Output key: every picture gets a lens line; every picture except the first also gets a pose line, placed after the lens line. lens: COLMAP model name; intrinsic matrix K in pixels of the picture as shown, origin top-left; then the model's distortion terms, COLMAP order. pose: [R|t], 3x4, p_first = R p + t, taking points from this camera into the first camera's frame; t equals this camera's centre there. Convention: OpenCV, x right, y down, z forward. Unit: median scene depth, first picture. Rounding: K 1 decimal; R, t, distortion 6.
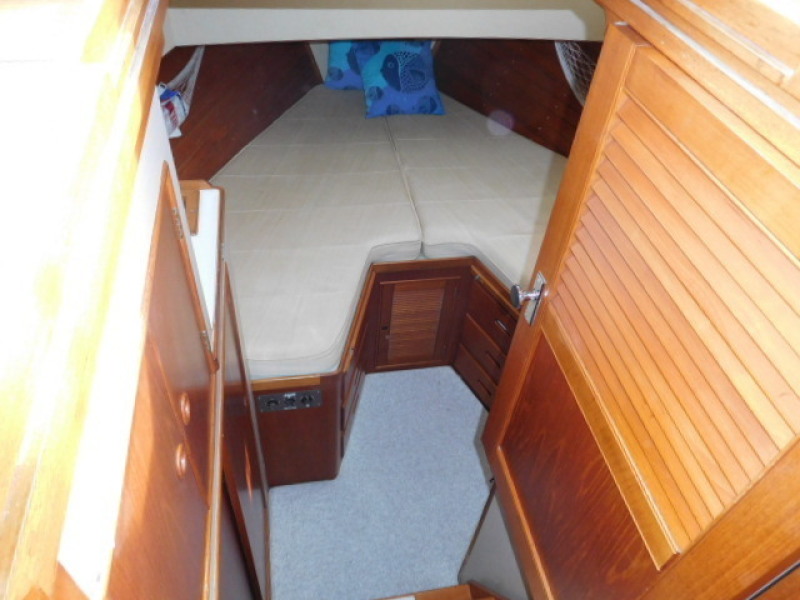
lens RADIAL K [[586.9, 0, 400.0], [0, 586.9, 300.0], [0, 0, 1]] dist [-0.026087, 0.001026]
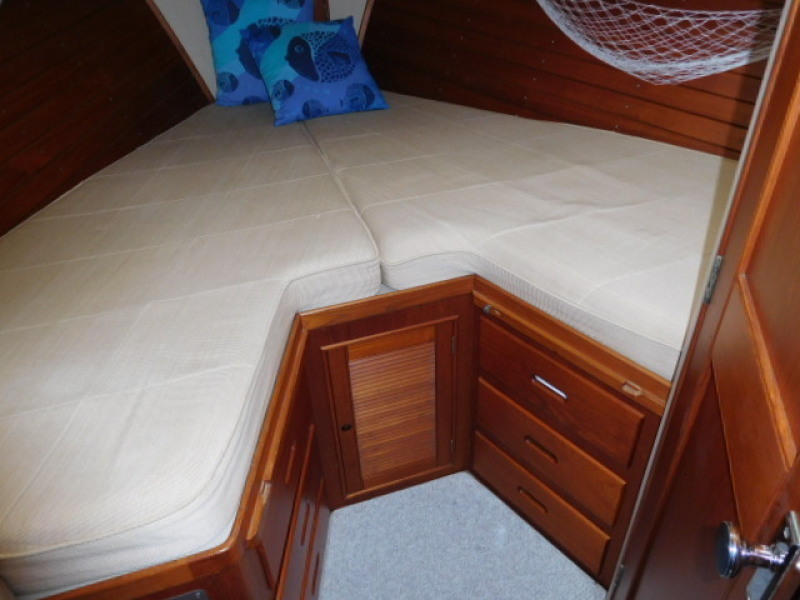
lens RADIAL K [[586.9, 0, 400.0], [0, 586.9, 300.0], [0, 0, 1]] dist [-0.026087, 0.001026]
pose [[0.983895, -0.171981, 0.048725, 0.018337], [0.177688, 0.970682, -0.161873, 0.026398], [-0.019457, 0.167924, 0.985608, 0.373414]]
